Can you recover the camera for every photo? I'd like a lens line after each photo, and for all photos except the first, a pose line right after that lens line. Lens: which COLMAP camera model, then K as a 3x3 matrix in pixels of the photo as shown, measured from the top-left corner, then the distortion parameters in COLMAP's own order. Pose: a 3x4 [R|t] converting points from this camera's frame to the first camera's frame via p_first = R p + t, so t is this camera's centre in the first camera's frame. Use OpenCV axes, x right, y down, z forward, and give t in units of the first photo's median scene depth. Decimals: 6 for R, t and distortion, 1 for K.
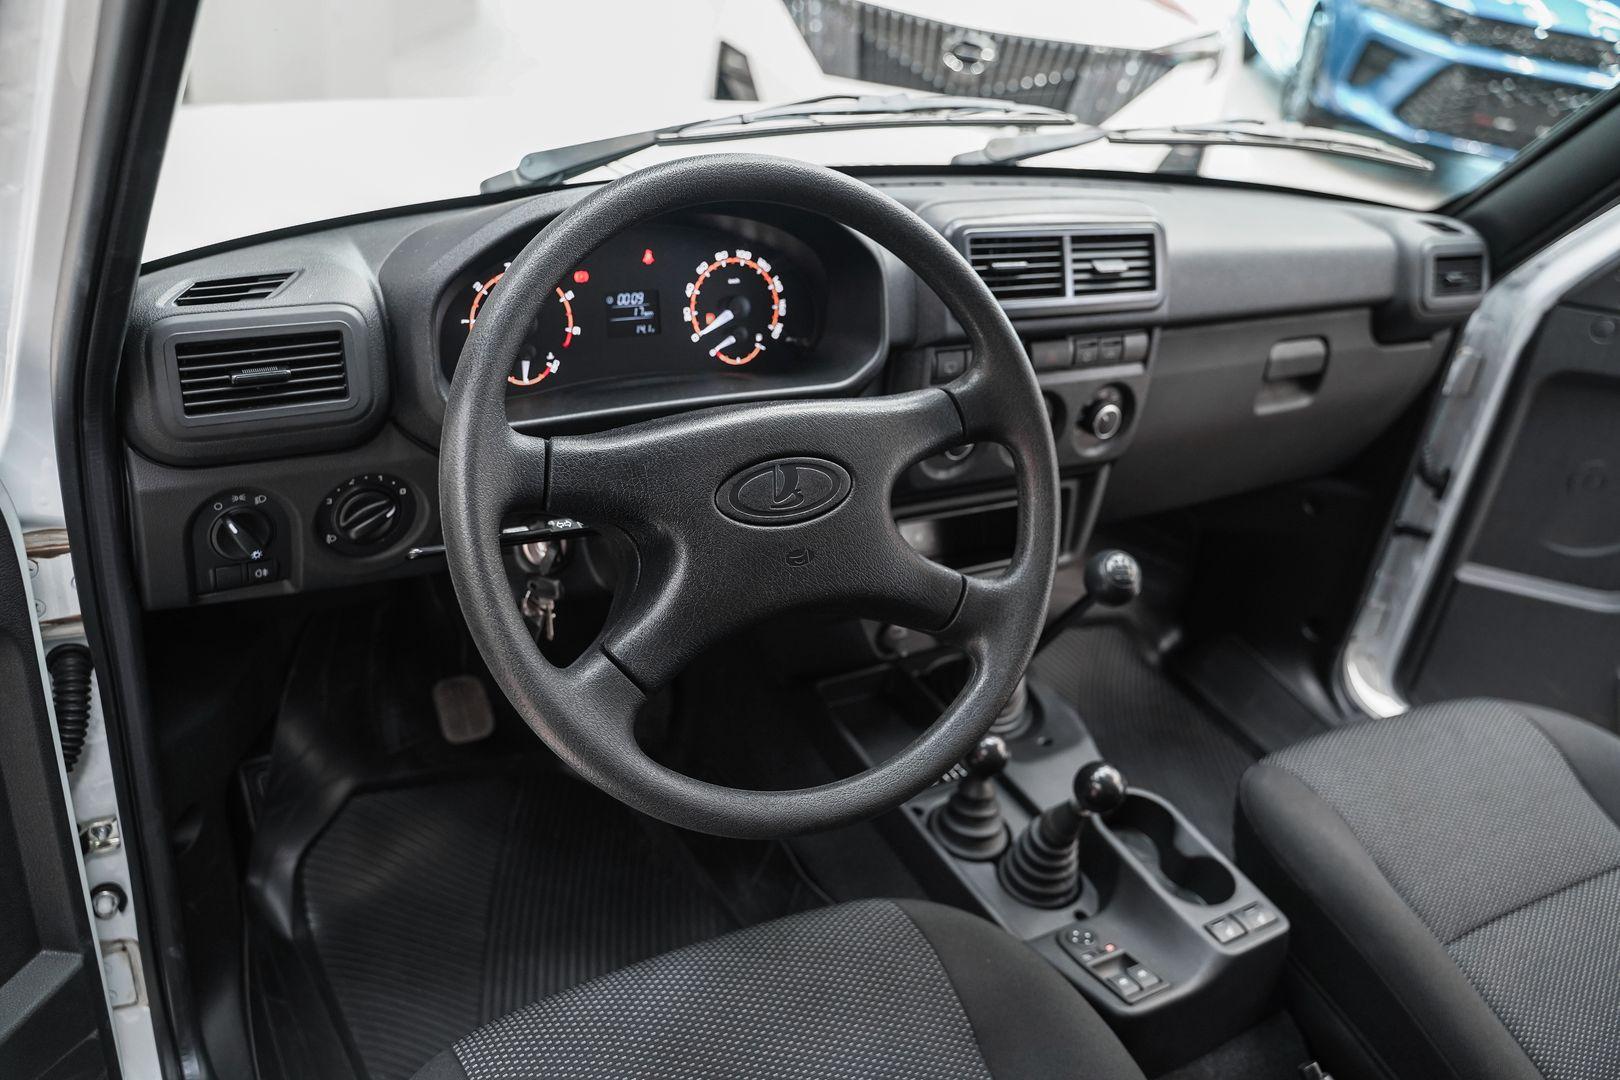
lens RADIAL K [[1313.4, 0, 810.6], [0, 1313.4, 522.3], [0, 0, 1]] dist [-0.126798, 0.115687]
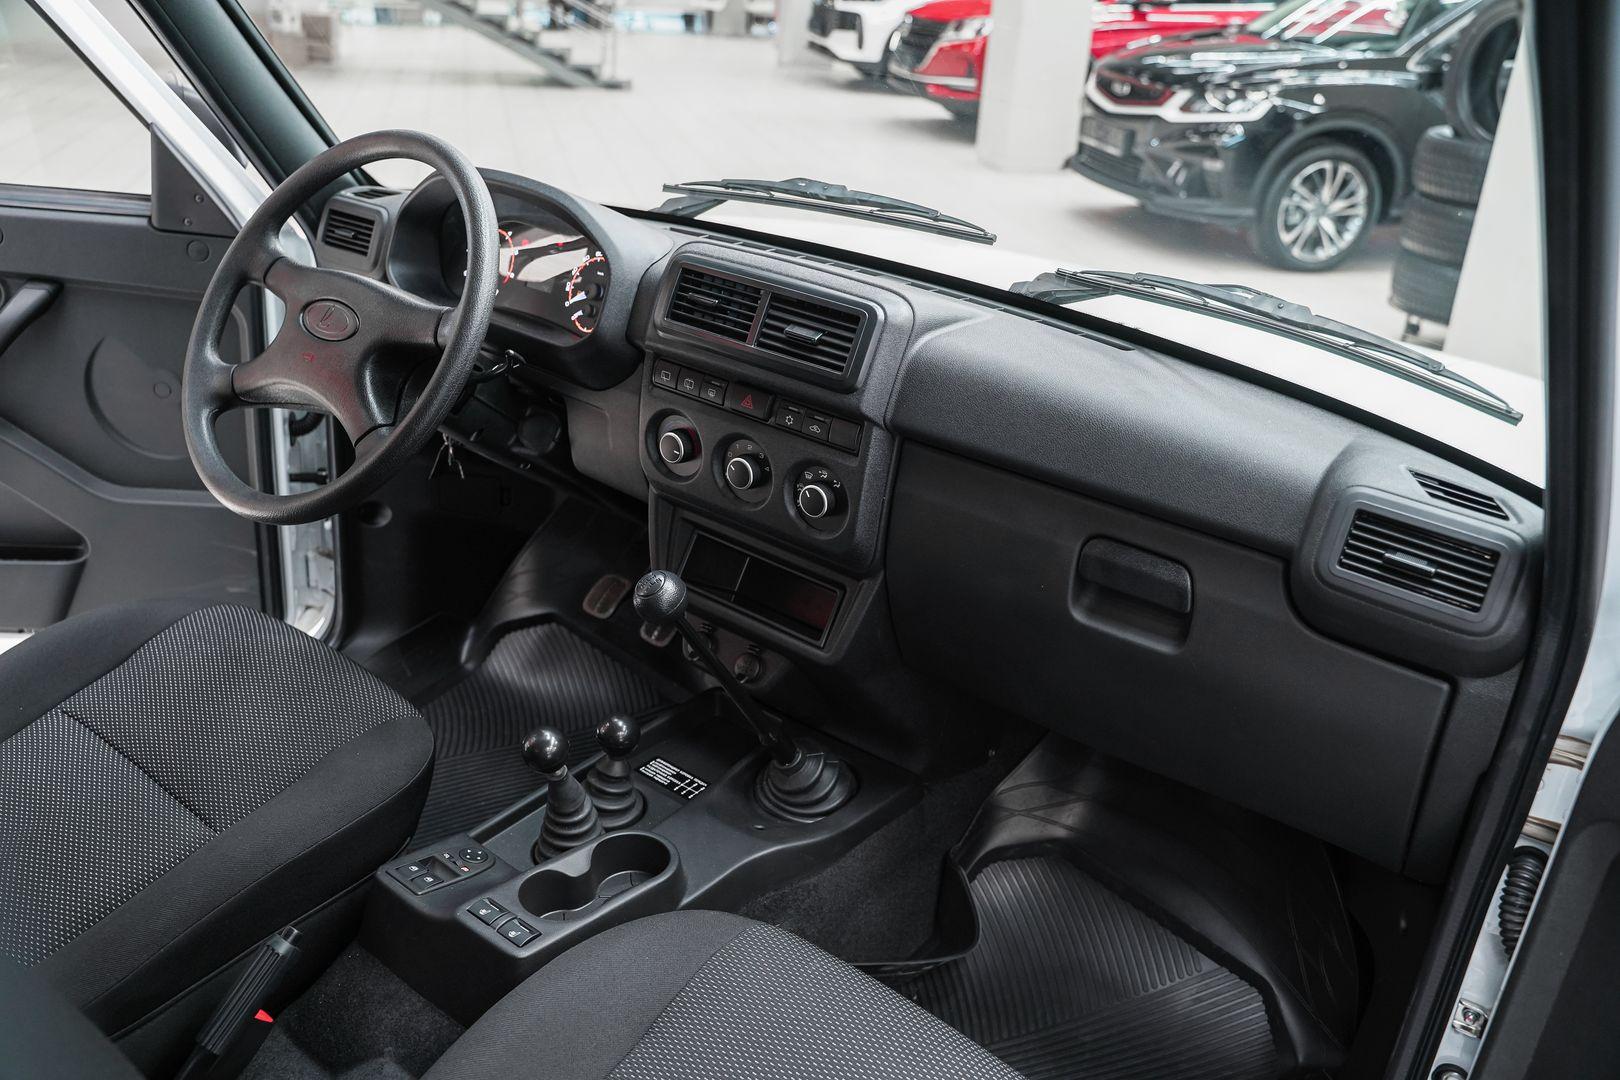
lens RADIAL K [[1313.4, 0, 810.6], [0, 1313.4, 522.3], [0, 0, 1]] dist [-0.126798, 0.115687]
pose [[0.385634, 0.274786, -0.880783, 1.059506], [-0.473937, 0.878049, 0.066428, -0.121922], [0.791625, 0.391819, 0.468837, 0.513461]]
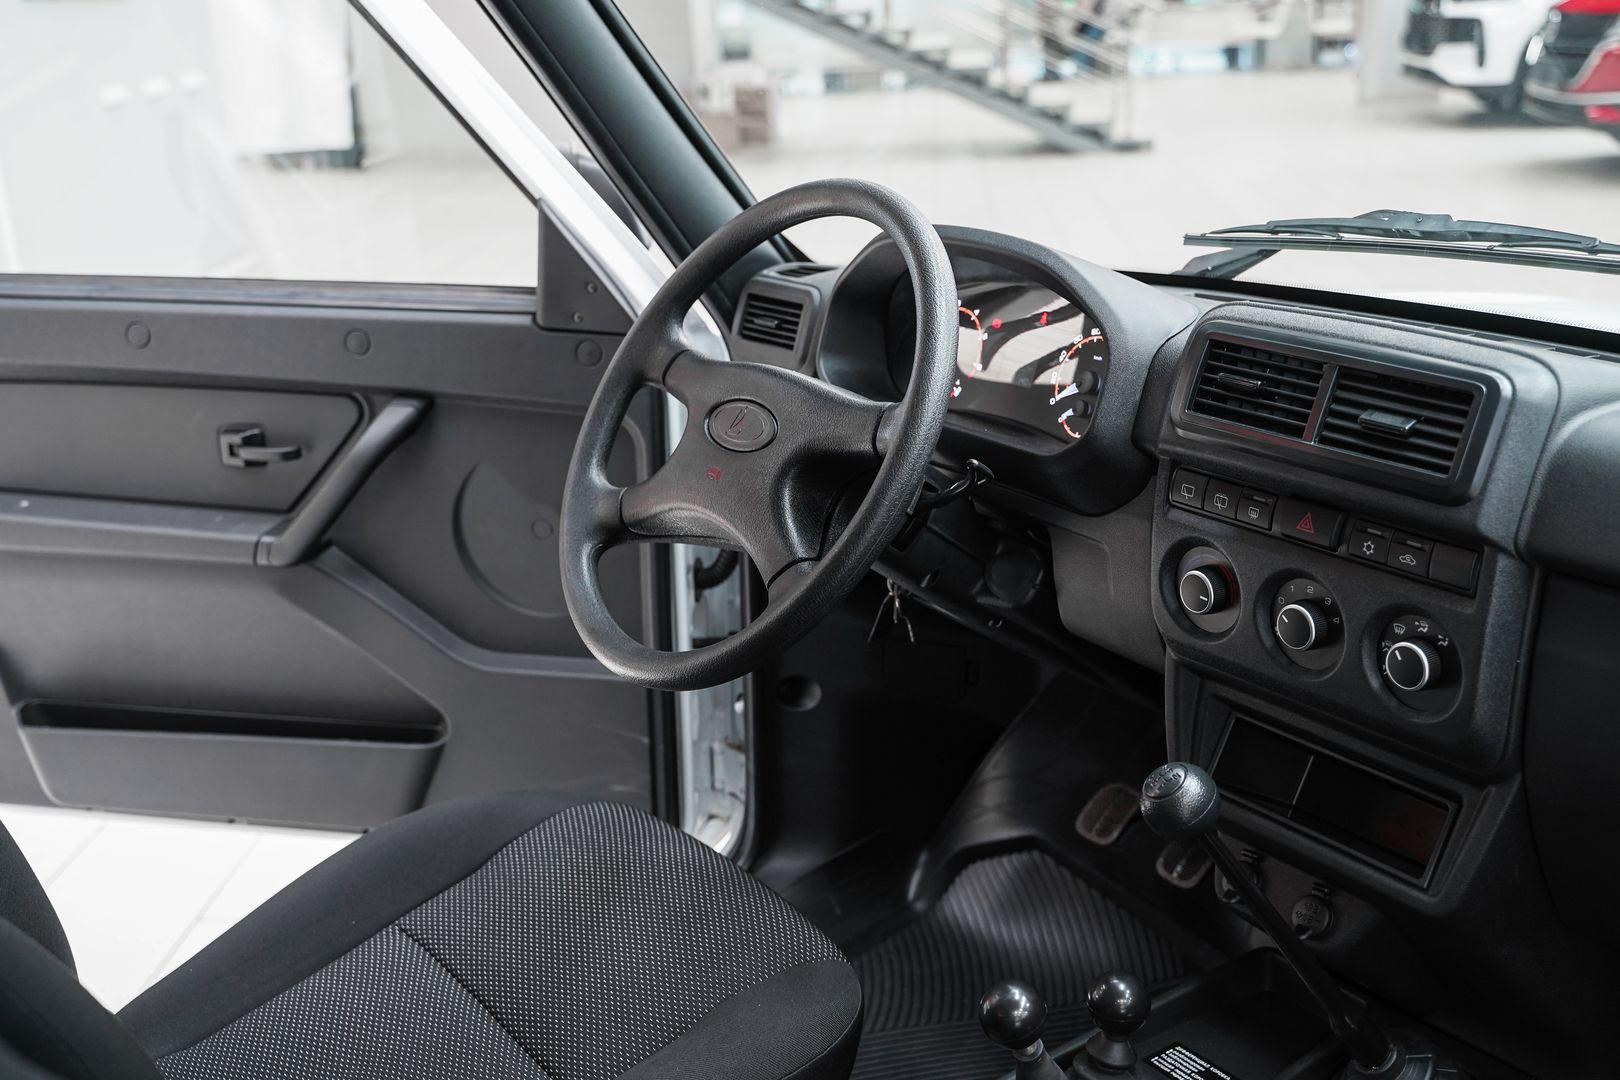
lens RADIAL K [[1785.2, 0, 808.9], [0, 1785.2, 511.8], [0, 0, 1]] dist [-0.019363, 0.064011]
pose [[0.074947, 0.156041, -0.984903, 1.049936], [-0.448950, 0.887199, 0.106399, -0.101862], [0.890408, 0.434198, 0.136548, 0.539144]]
